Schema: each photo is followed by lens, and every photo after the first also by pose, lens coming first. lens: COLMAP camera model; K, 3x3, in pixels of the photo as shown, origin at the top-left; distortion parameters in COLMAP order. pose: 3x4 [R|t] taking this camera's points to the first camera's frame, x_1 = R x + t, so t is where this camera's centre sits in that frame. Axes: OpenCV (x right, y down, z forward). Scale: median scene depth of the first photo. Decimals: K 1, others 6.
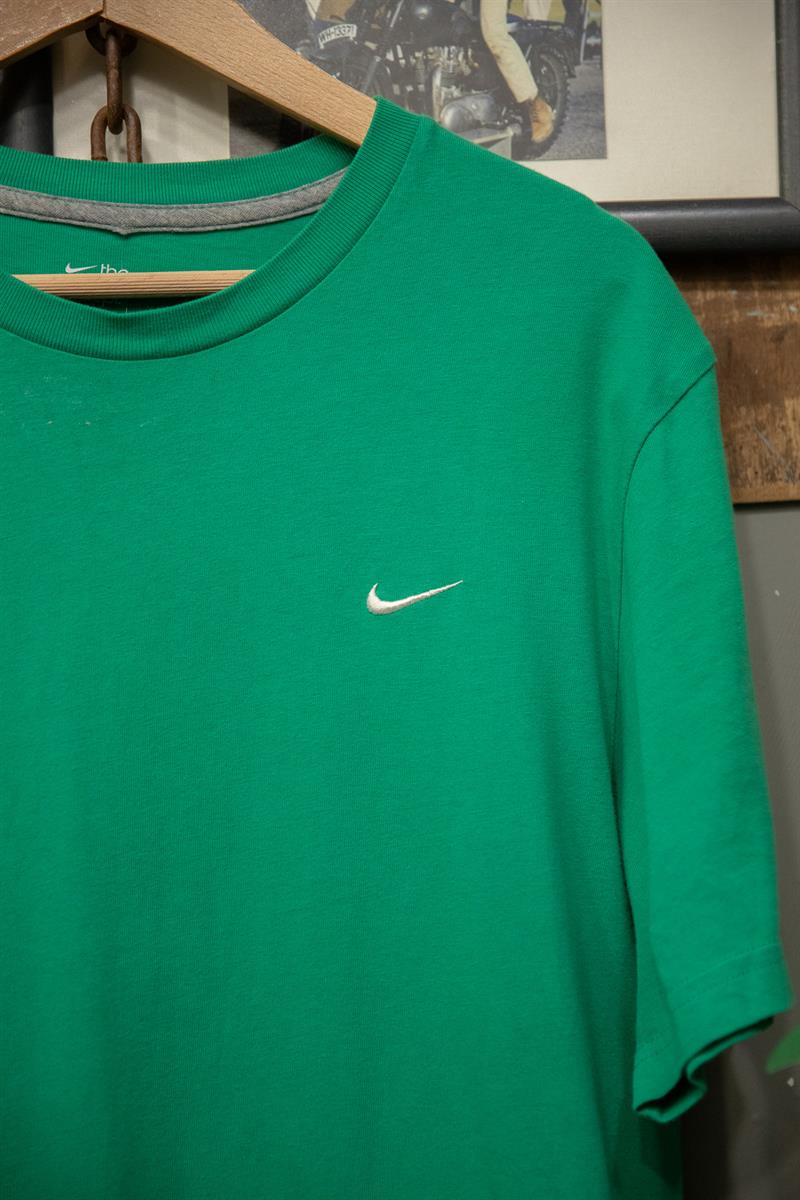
lens RADIAL K [[2527.8, 0, 417.0], [0, 2527.8, 657.7], [0, 0, 1]] dist [0.209281, 0.000000]
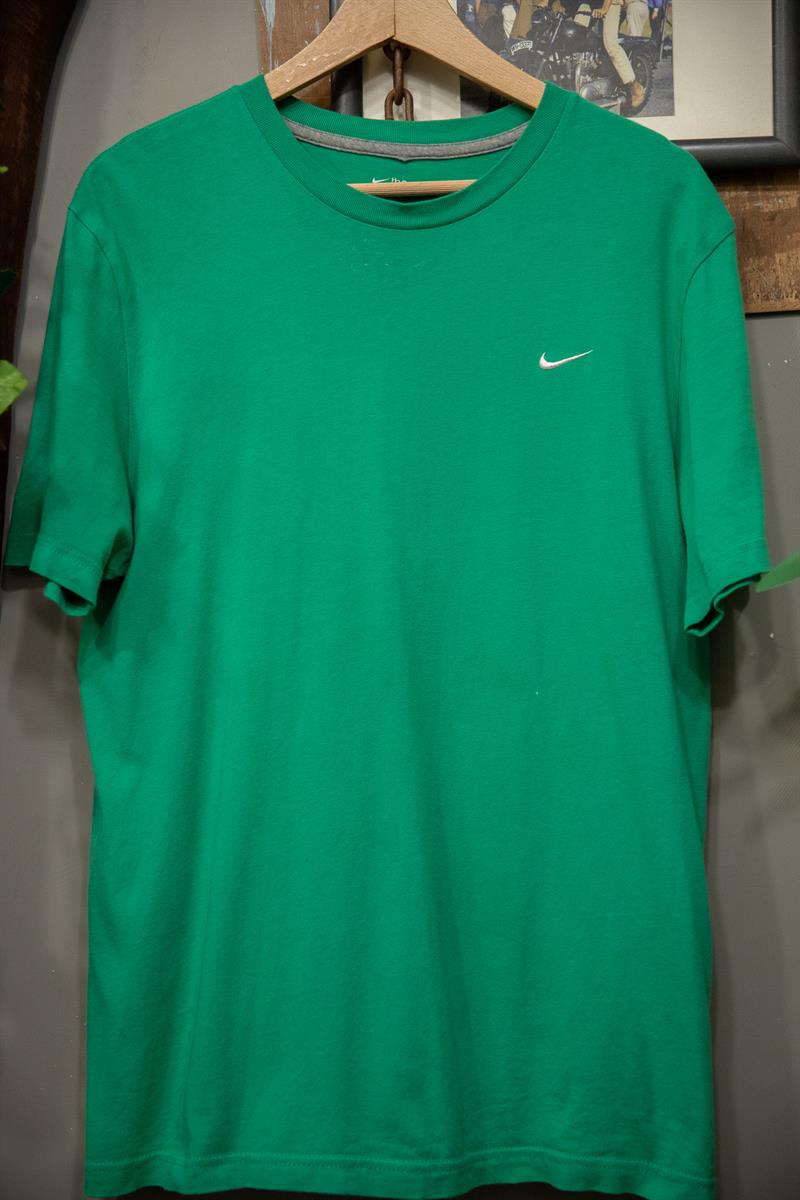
lens RADIAL K [[1895.5, 0, 419.2], [0, 1895.5, 600.2], [0, 0, 1]] dist [0.149413, 0.000000]
pose [[0.998721, 0.003996, -0.050393, -0.033324], [-0.002014, 0.999225, 0.039321, 0.086305], [0.050511, -0.039169, 0.997955, -0.340628]]
